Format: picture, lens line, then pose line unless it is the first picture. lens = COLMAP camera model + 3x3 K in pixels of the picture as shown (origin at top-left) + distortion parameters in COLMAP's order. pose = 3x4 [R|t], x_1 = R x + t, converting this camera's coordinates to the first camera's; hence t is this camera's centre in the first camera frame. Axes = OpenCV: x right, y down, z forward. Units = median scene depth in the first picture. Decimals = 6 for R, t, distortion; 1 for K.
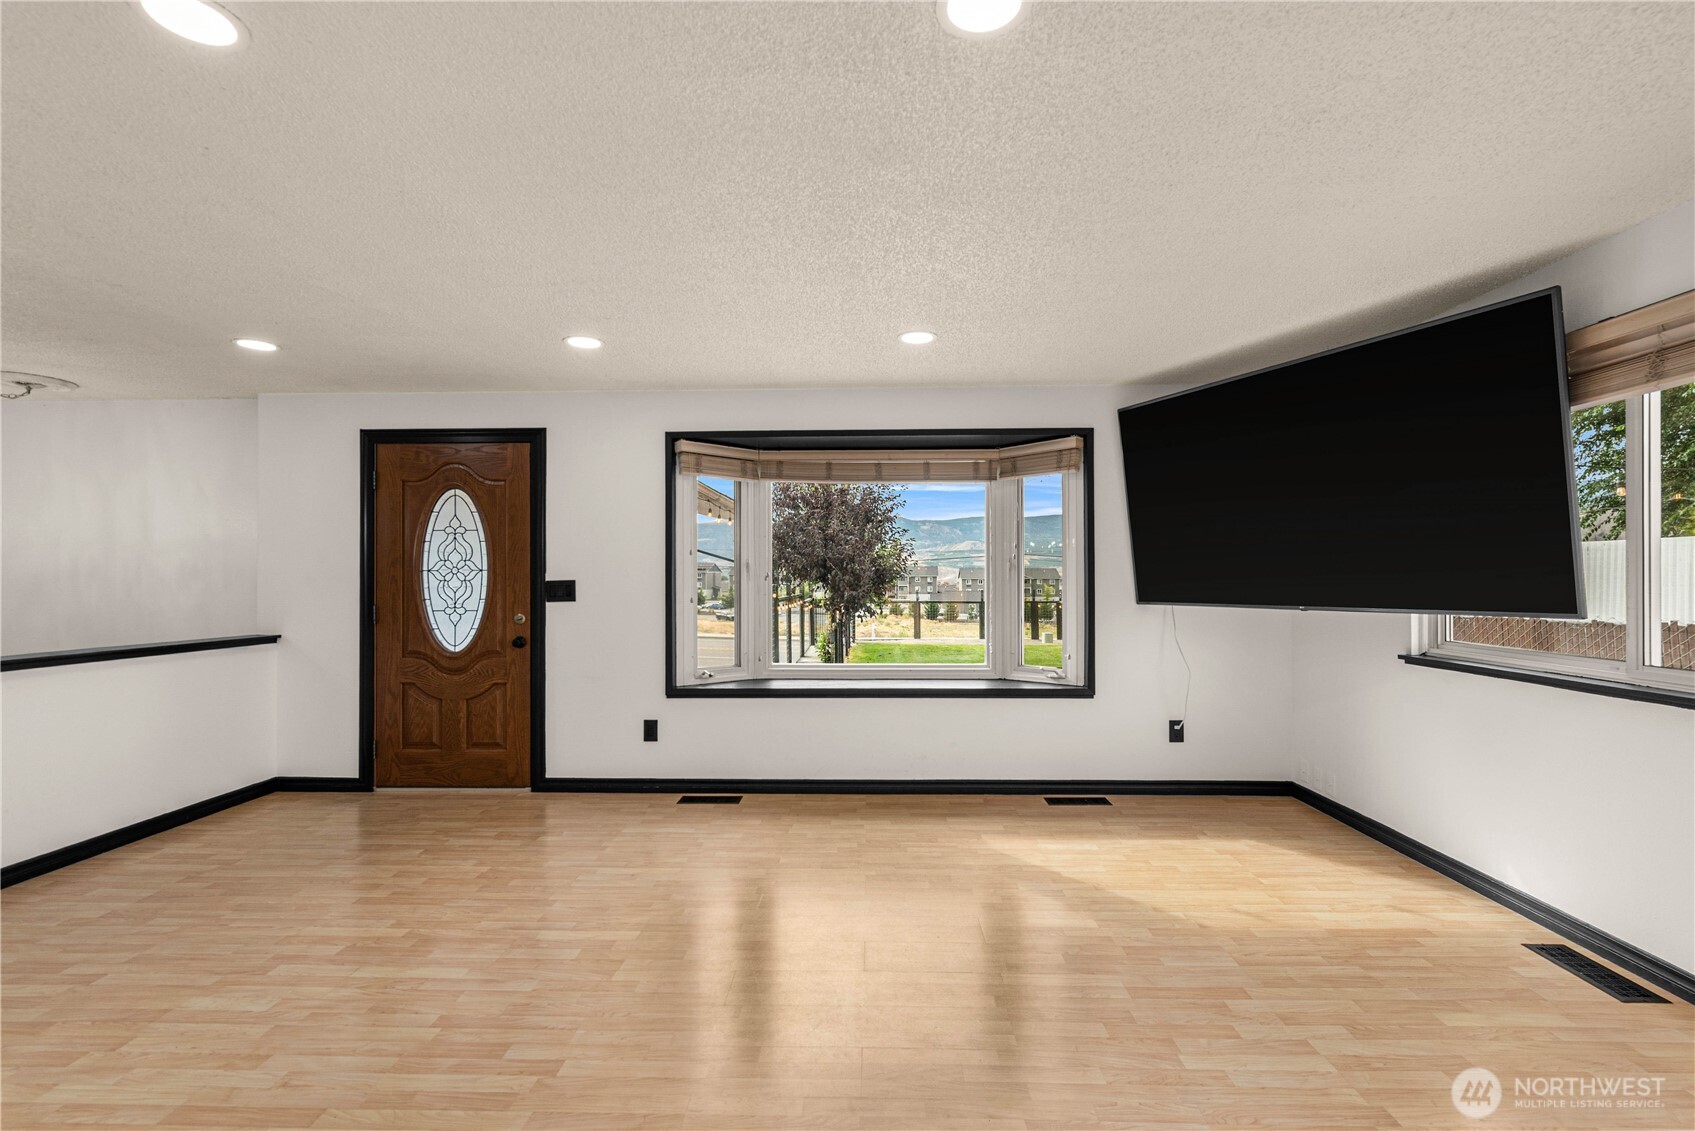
lens RADIAL K [[737.1, 0, 853.2], [0, 737.1, 581.1], [0, 0, 1]] dist [0.000203, -0.001357]
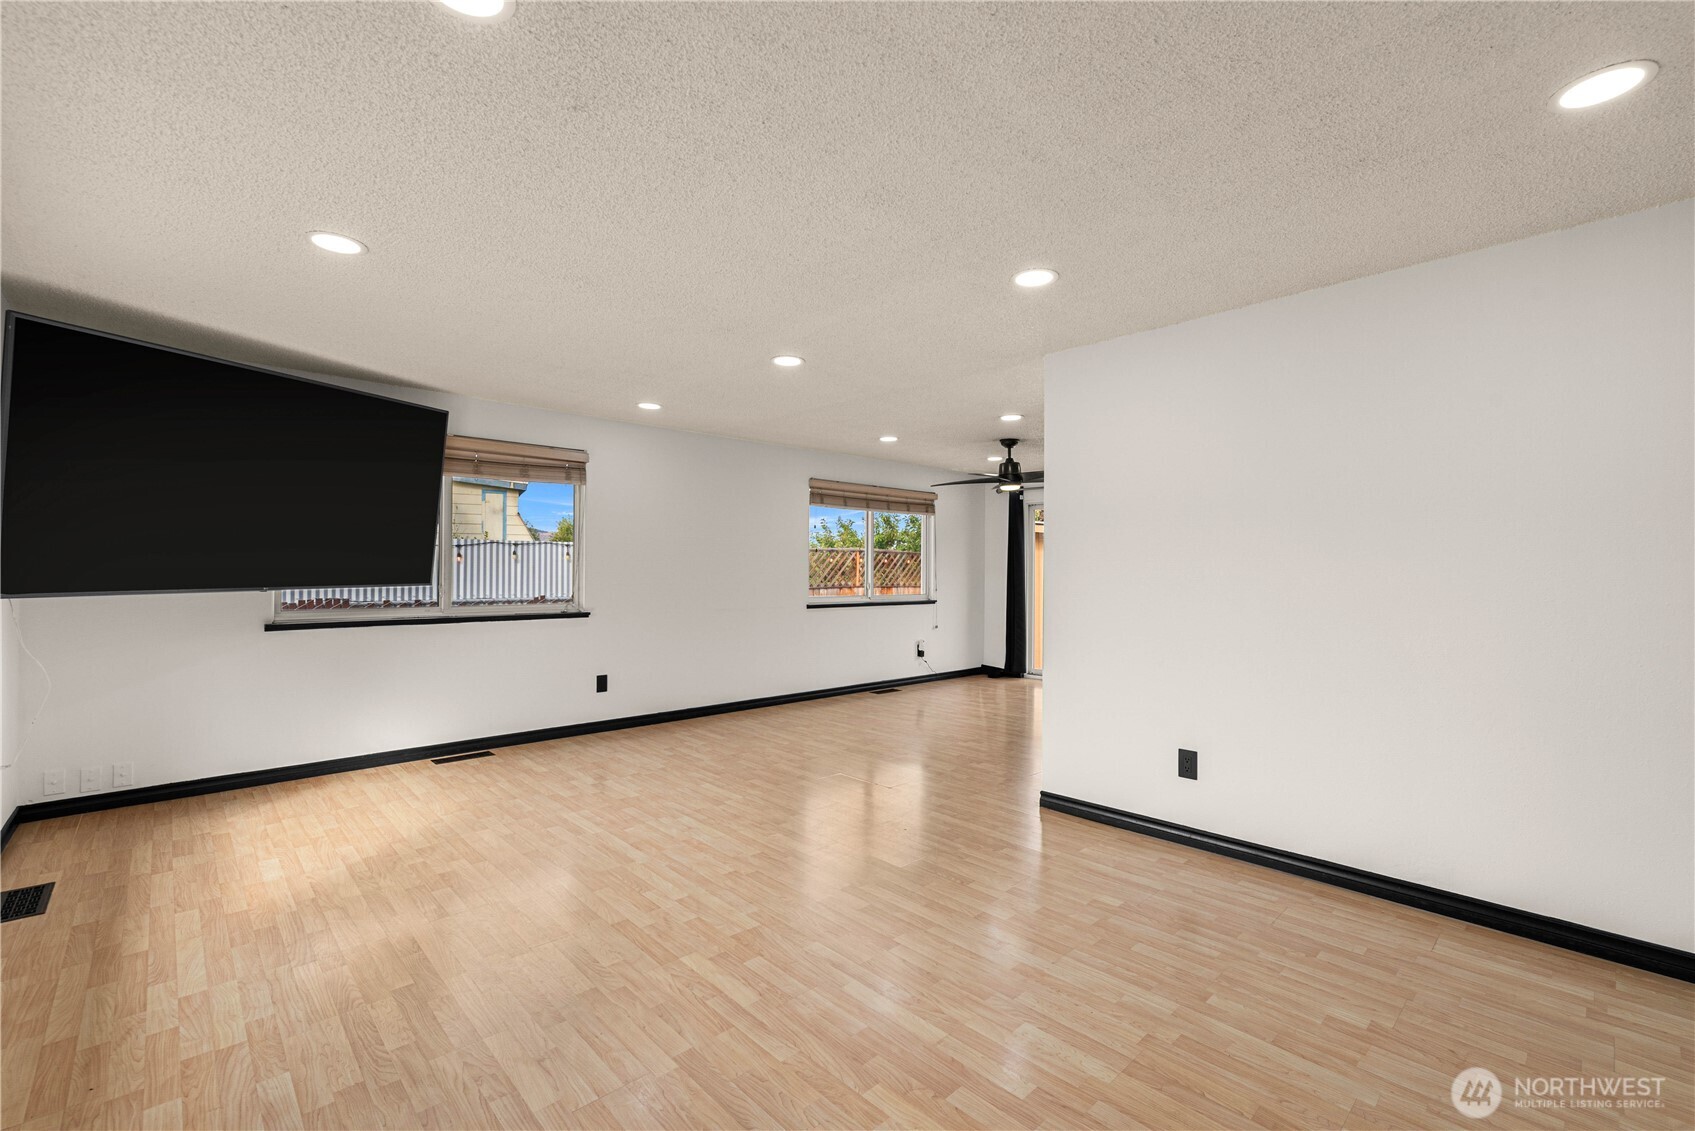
lens RADIAL K [[737.1, 0, 851.4], [0, 737.1, 565.0], [0, 0, 1]] dist [0.000203, -0.001357]
pose [[-0.699426, 0.003537, 0.714696, -0.675047], [0.003207, 0.999993, -0.001810, 0.003026], [-0.714698, 0.001026, -0.699432, 0.930667]]
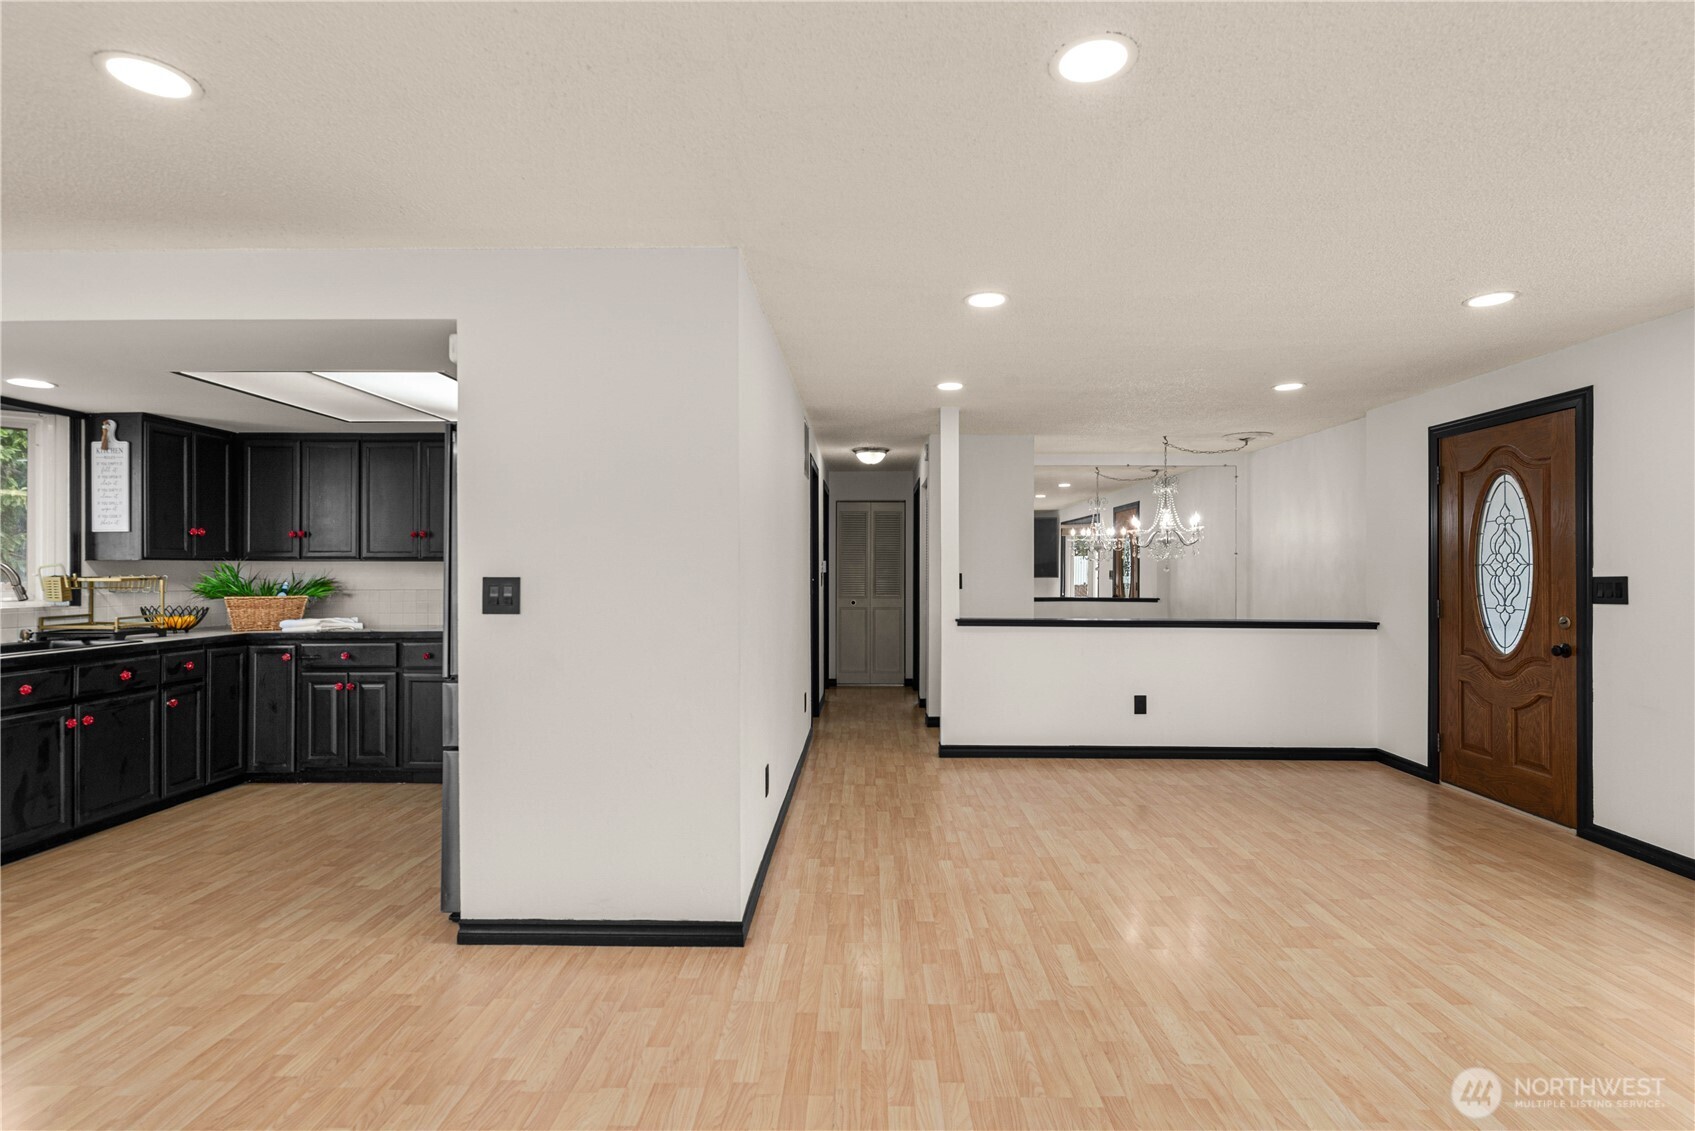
lens RADIAL K [[810.6, 0, 860.6], [0, 810.6, 567.8], [0, 0, 1]] dist [-0.008687, 0.001496]
pose [[0.012561, 0.000003, -0.999921, 0.463435], [-0.010839, 0.999941, -0.000134, -0.001319], [0.999862, 0.010840, 0.012560, 0.205615]]
